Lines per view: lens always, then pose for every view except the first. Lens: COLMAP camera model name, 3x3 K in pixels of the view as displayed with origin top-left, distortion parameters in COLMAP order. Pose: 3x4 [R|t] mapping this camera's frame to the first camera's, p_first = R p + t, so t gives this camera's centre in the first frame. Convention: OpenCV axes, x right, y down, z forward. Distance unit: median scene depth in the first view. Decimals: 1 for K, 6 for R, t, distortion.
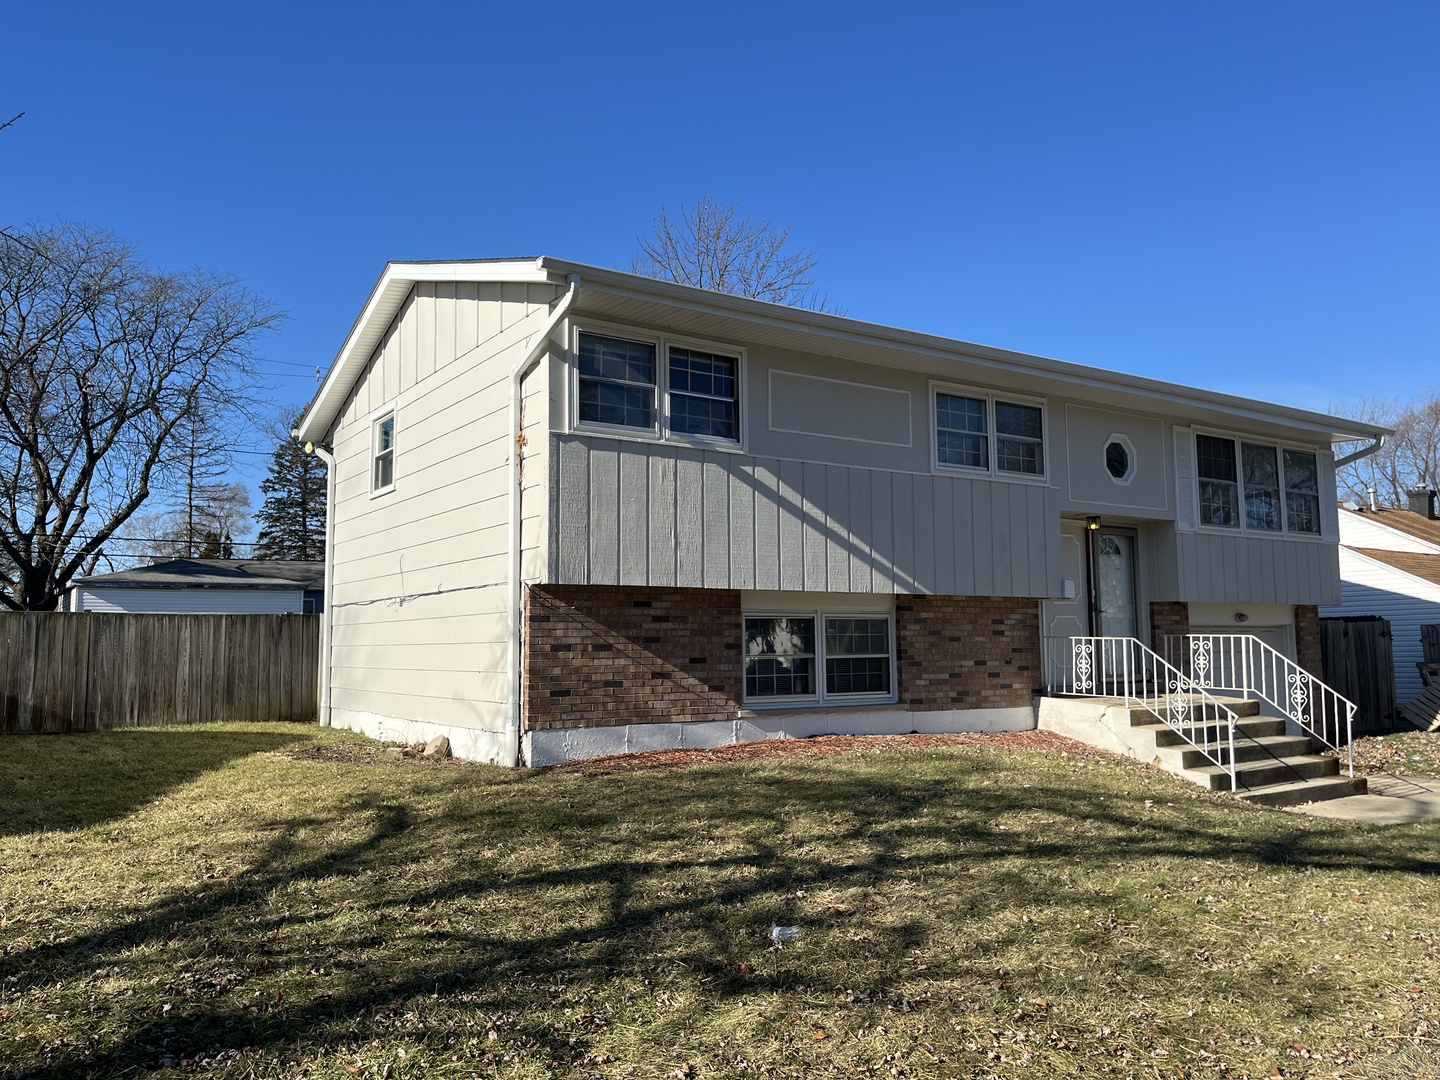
lens RADIAL K [[1090.7, 0, 720.0], [0, 1090.7, 540.0], [0, 0, 1]] dist [0.181826, -0.331051]
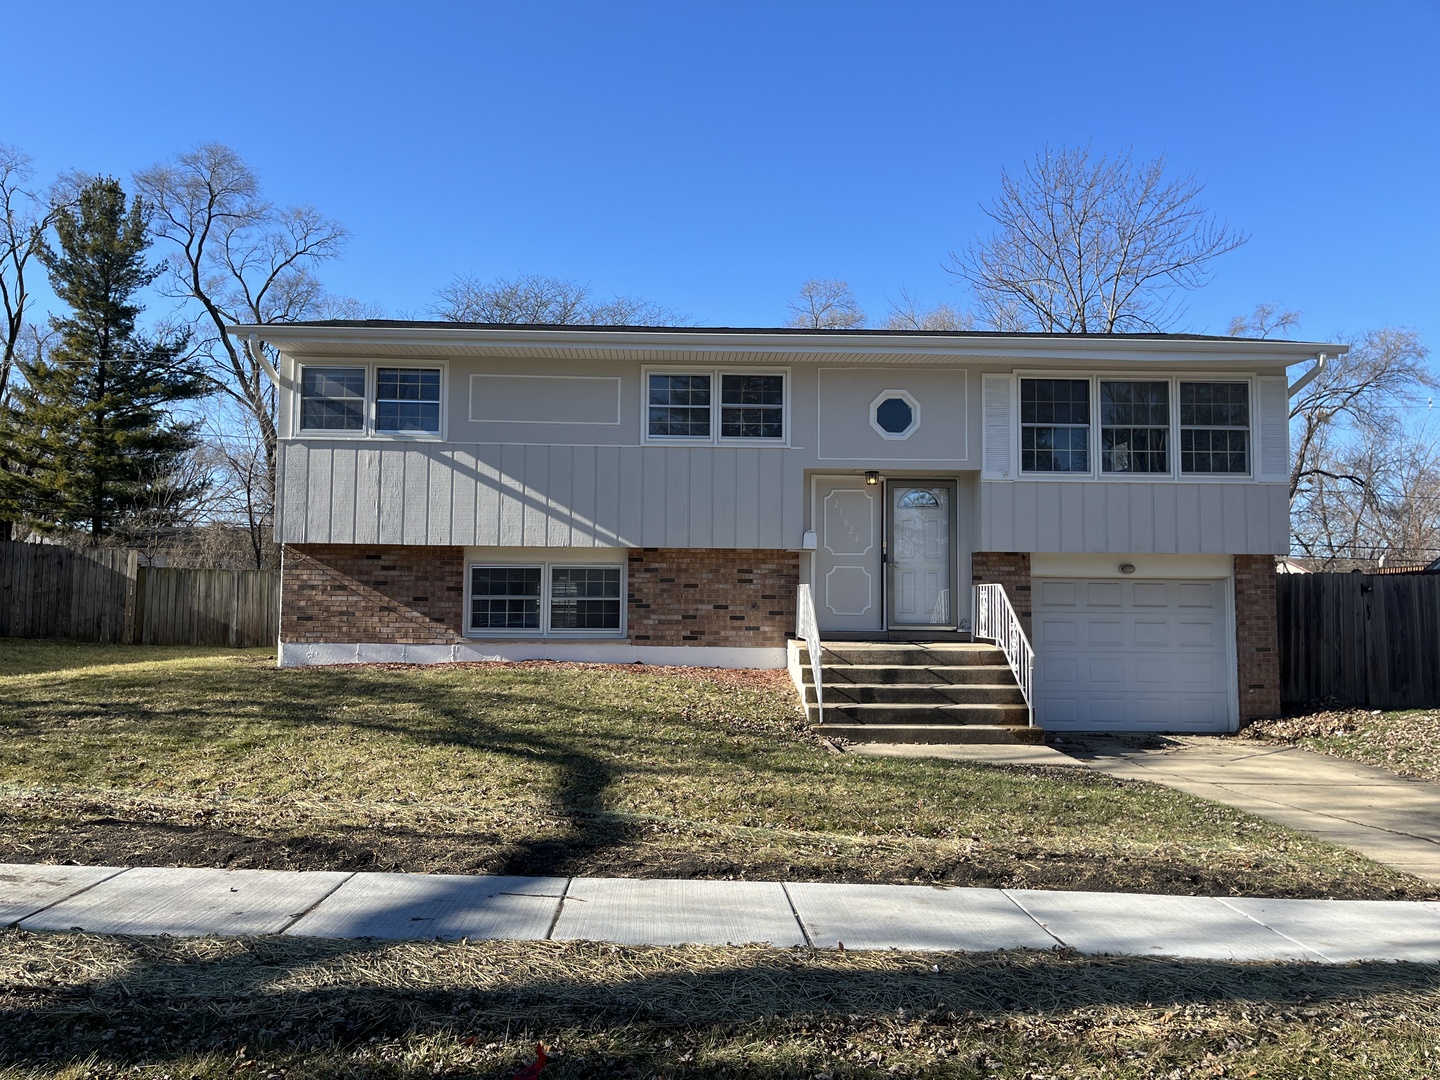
lens RADIAL K [[1090.7, 0, 720.0], [0, 1090.7, 540.0], [0, 0, 1]] dist [0.181826, -0.331051]
pose [[0.840625, -0.022129, -0.541165, 0.983787], [0.034460, 0.999326, 0.012665, 0.032221], [0.540520, -0.029295, 0.840821, 0.059844]]
